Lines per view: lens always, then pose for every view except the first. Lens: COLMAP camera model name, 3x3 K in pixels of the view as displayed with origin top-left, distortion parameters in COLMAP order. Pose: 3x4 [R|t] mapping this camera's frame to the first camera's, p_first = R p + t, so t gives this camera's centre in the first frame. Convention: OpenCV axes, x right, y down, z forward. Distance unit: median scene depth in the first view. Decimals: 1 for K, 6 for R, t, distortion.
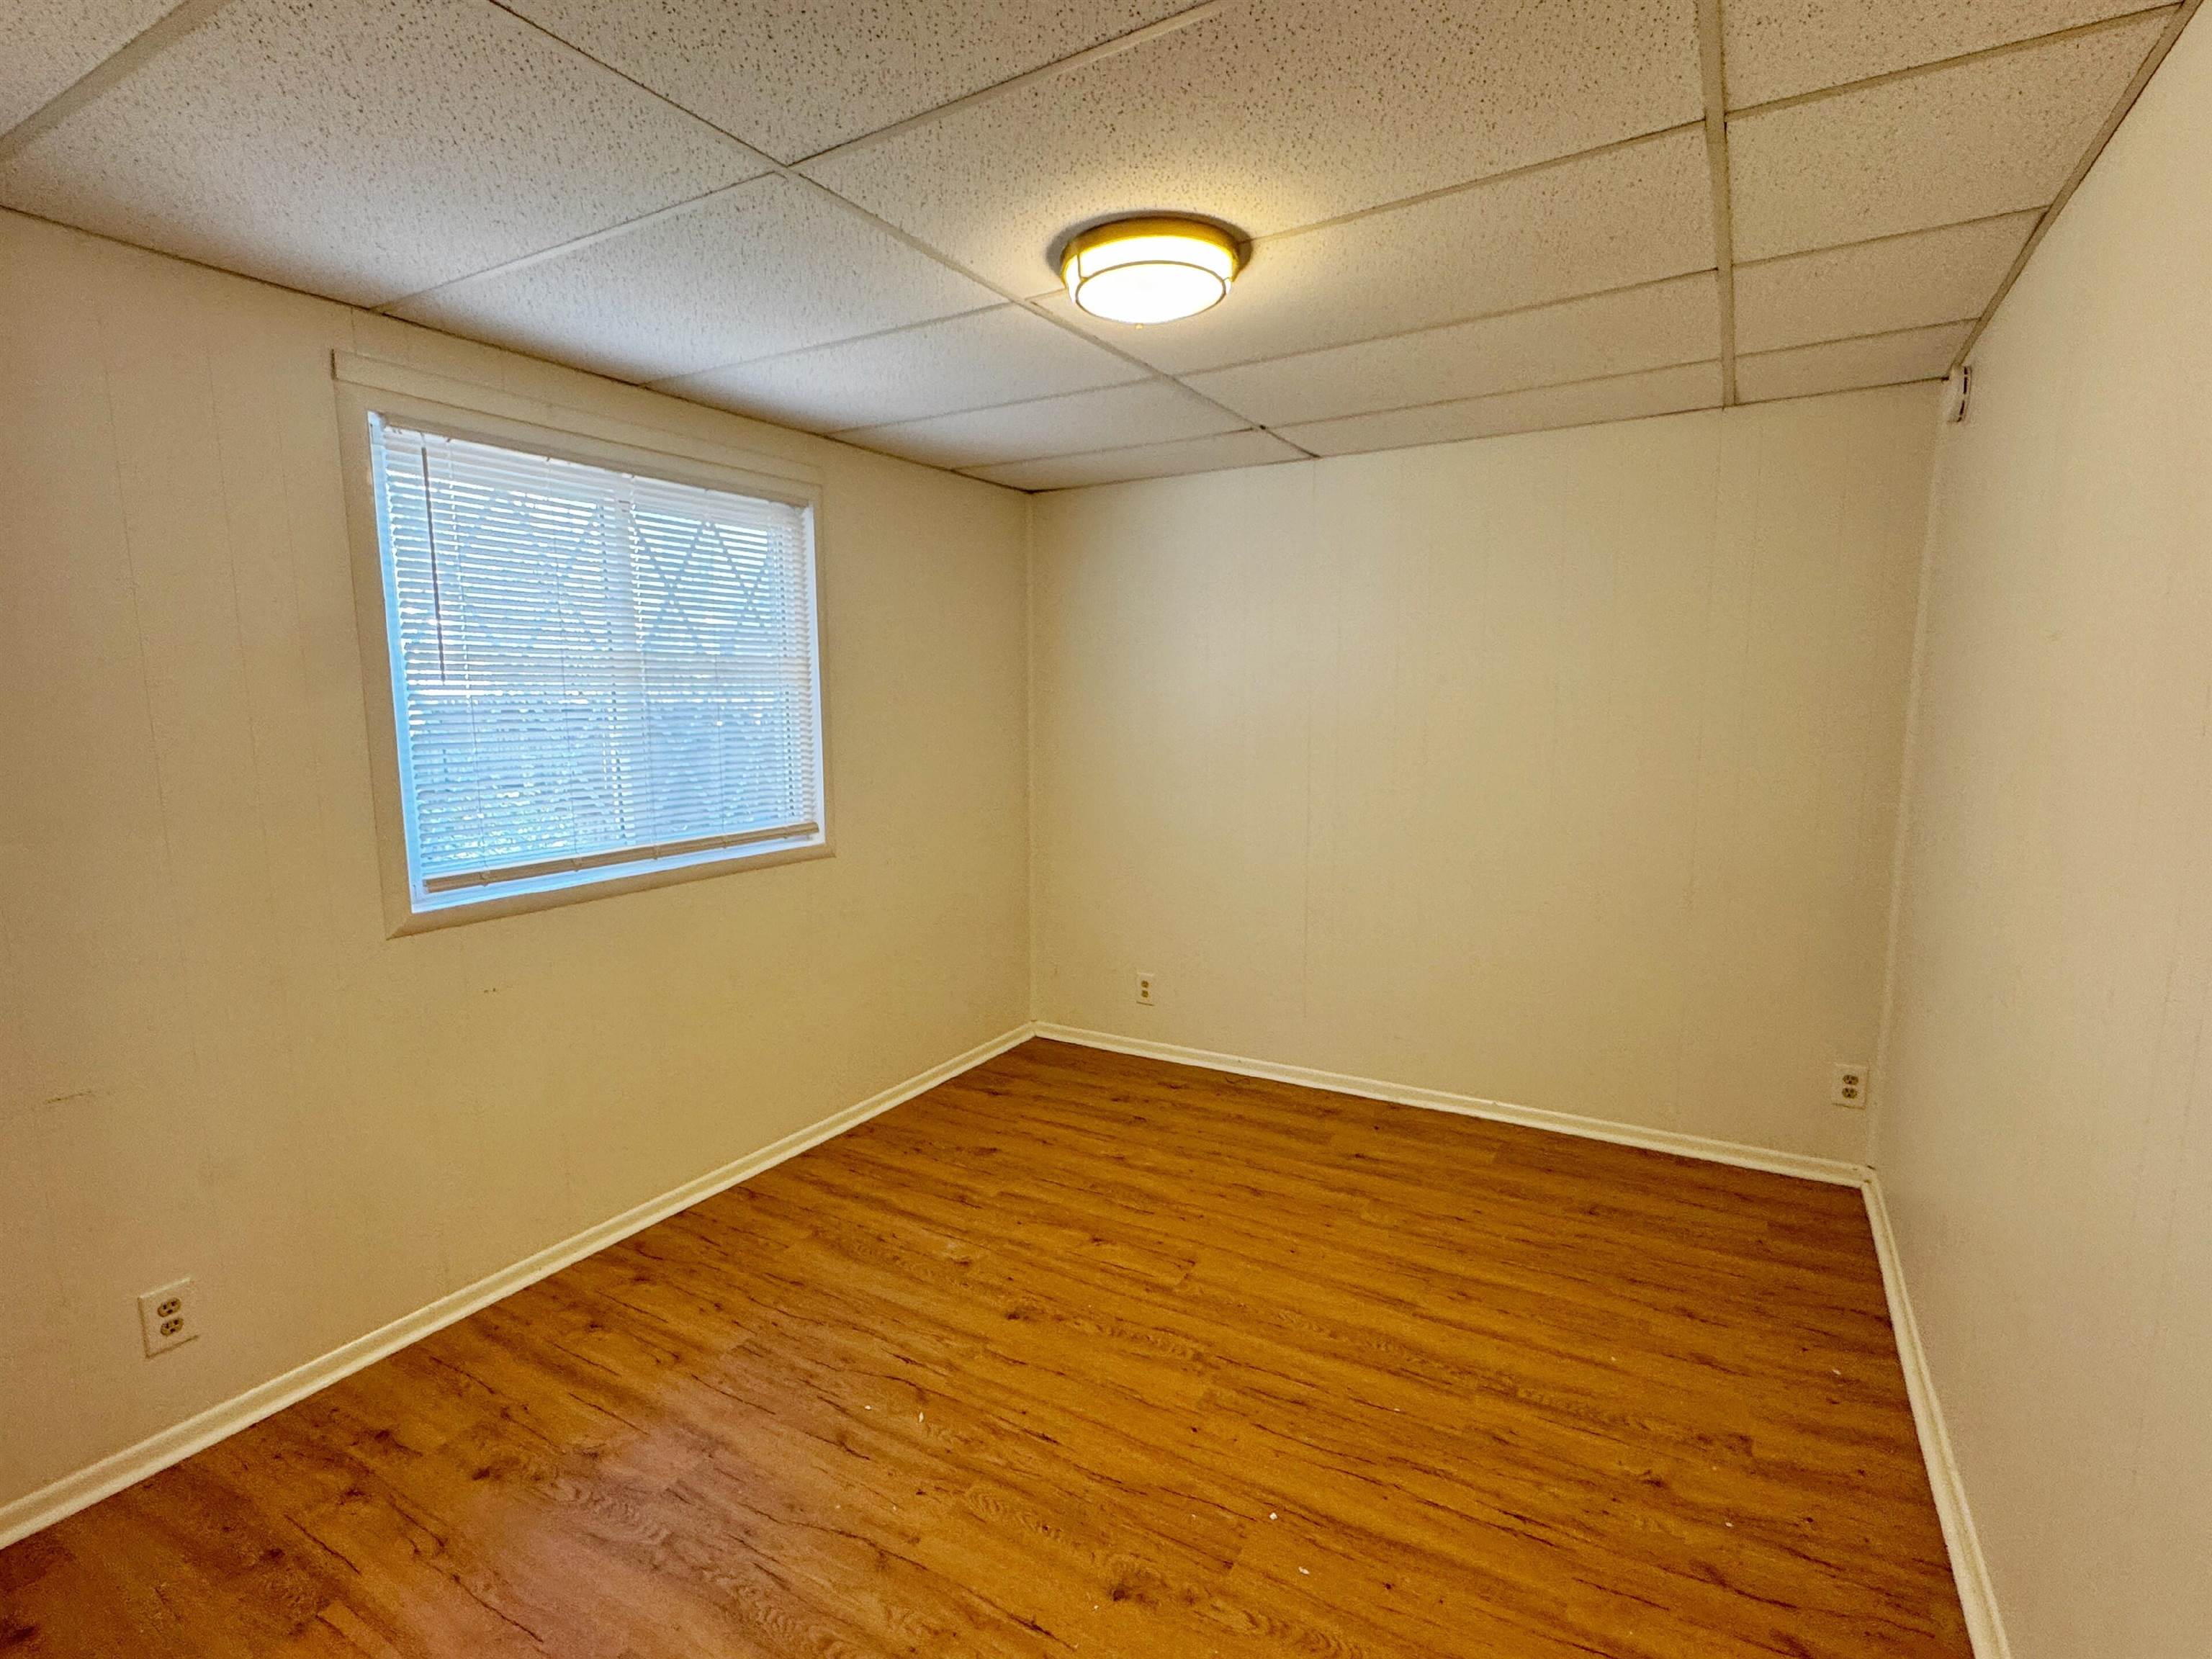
lens RADIAL K [[1037.2, 0, 1111.5], [0, 1037.2, 833.7], [0, 0, 1]] dist [0.000999, 0.000635]
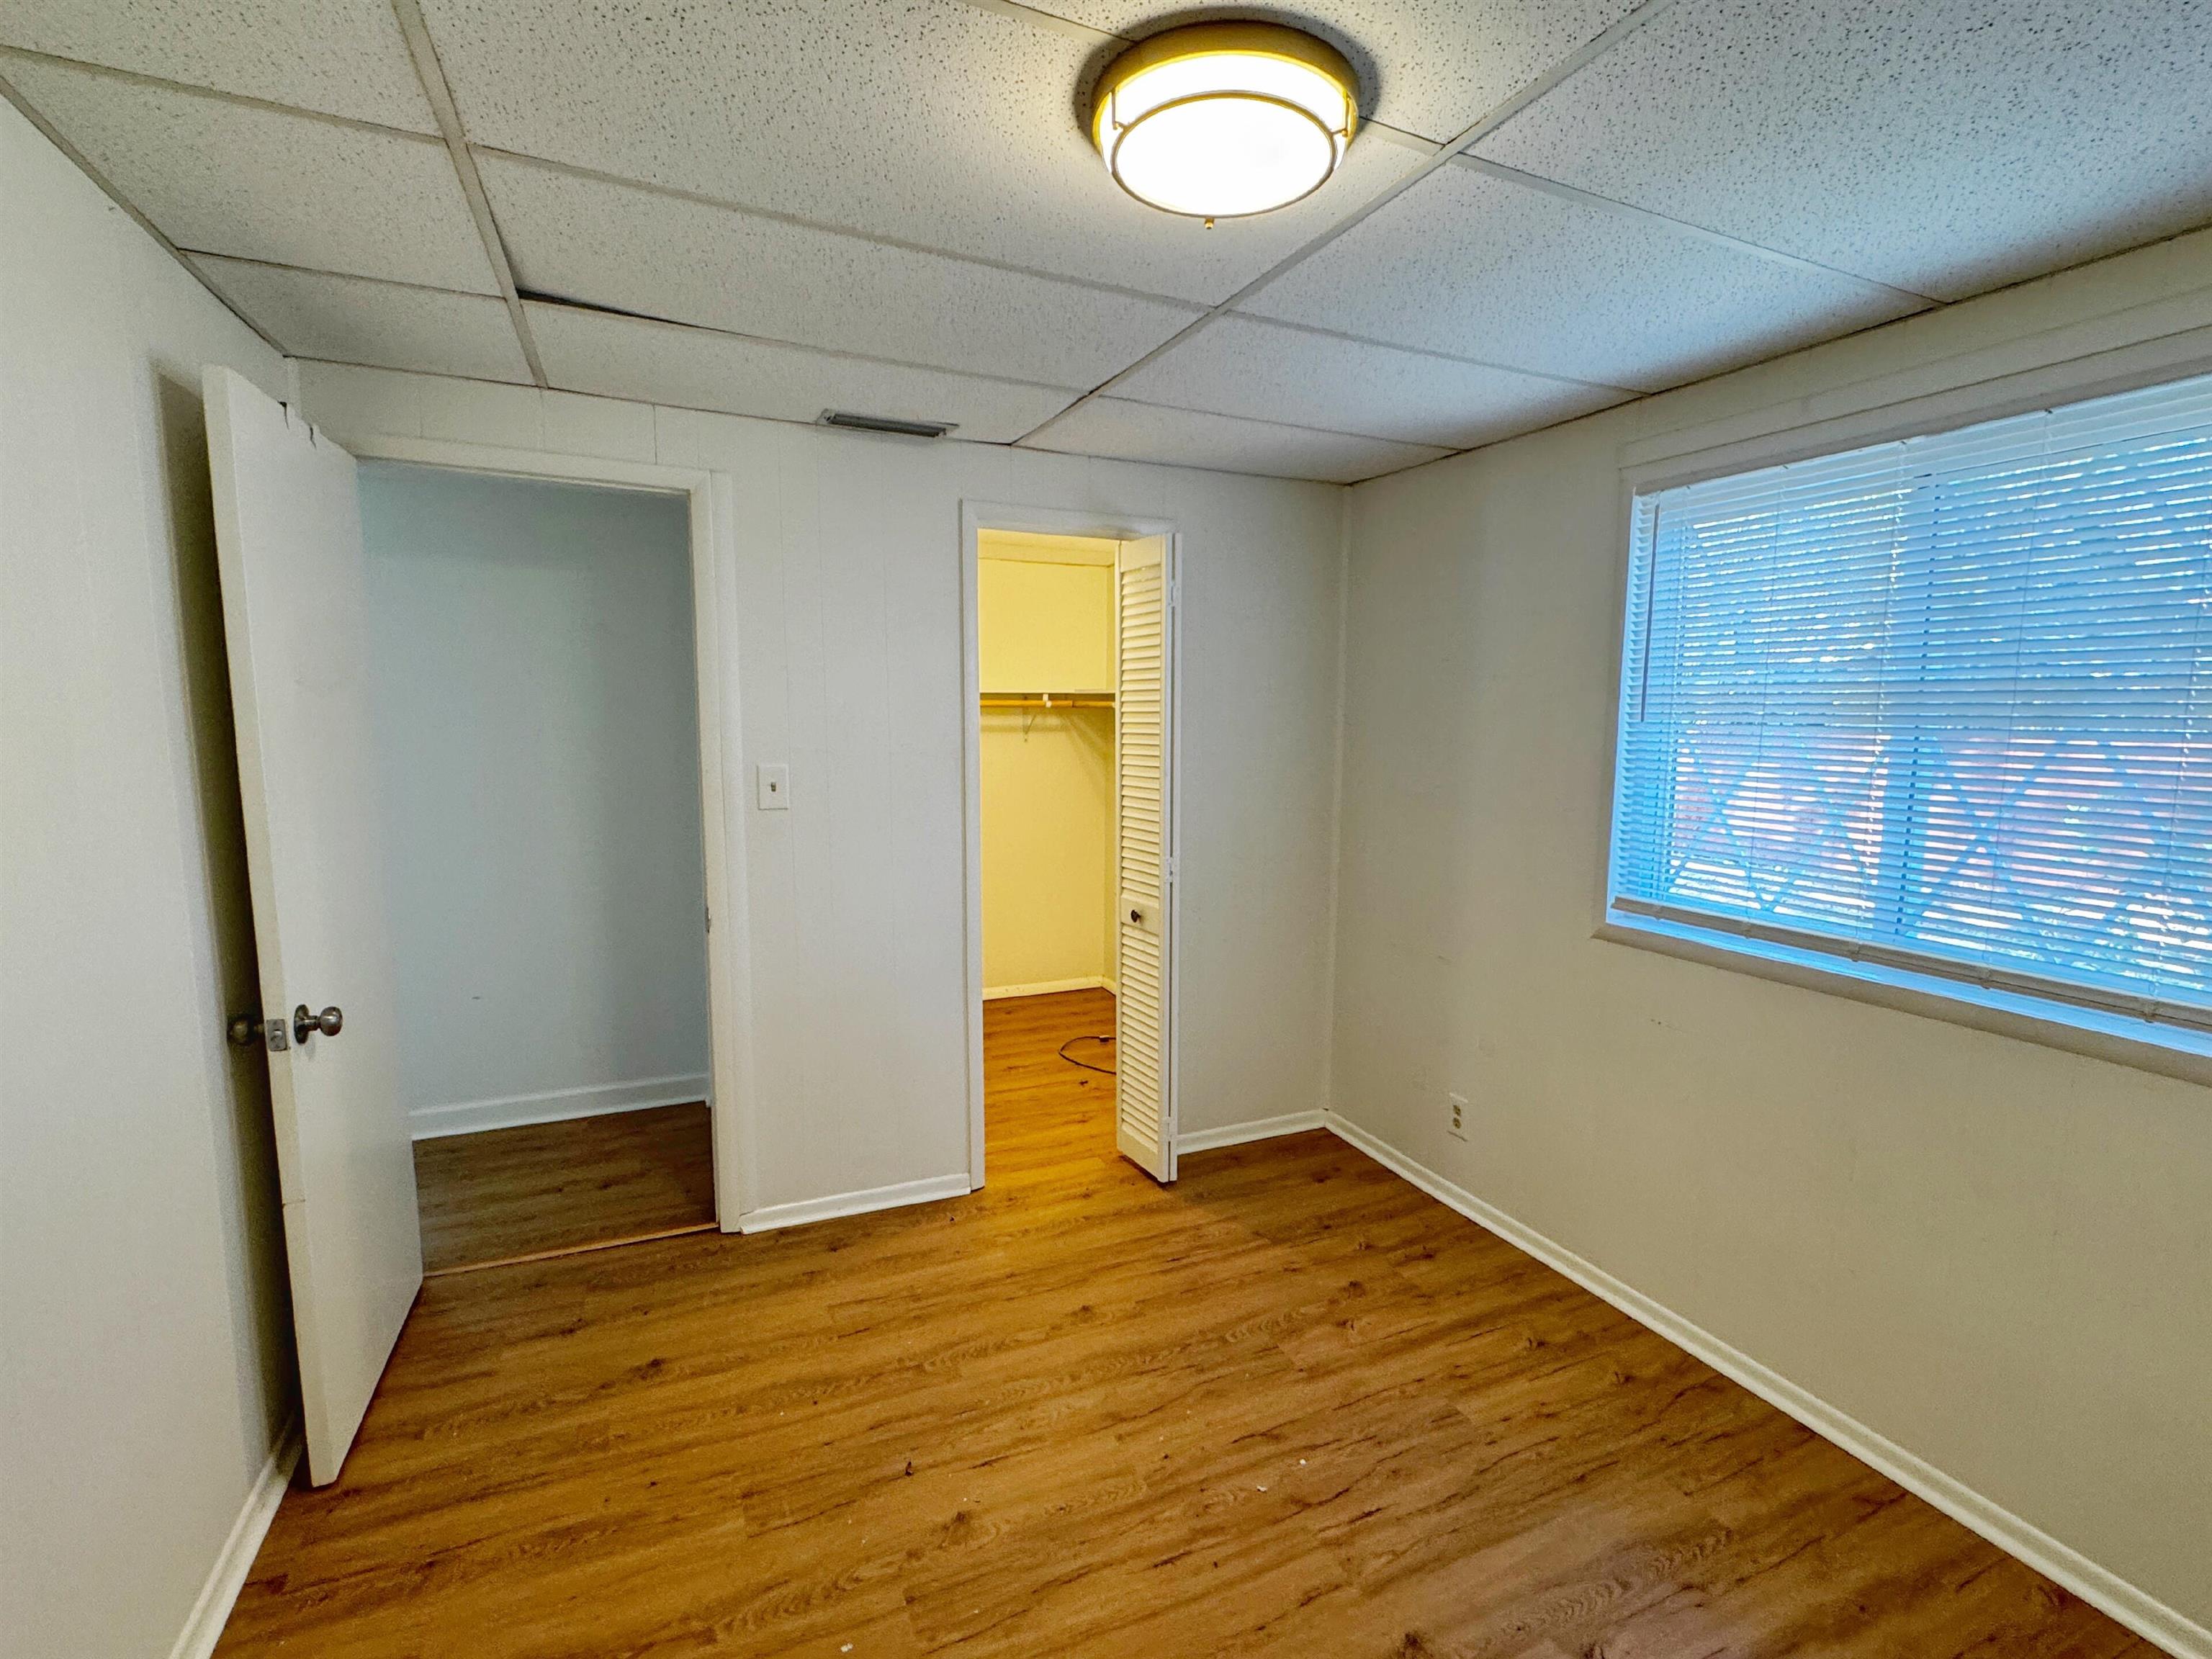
lens RADIAL K [[1037.2, 0, 1111.5], [0, 1037.2, 833.7], [0, 0, 1]] dist [0.000999, 0.000635]
pose [[-0.578702, 0.098038, -0.809625, 0.601244], [-0.111215, 0.973987, 0.197435, -0.197790], [0.807920, 0.204299, -0.552745, 1.263617]]
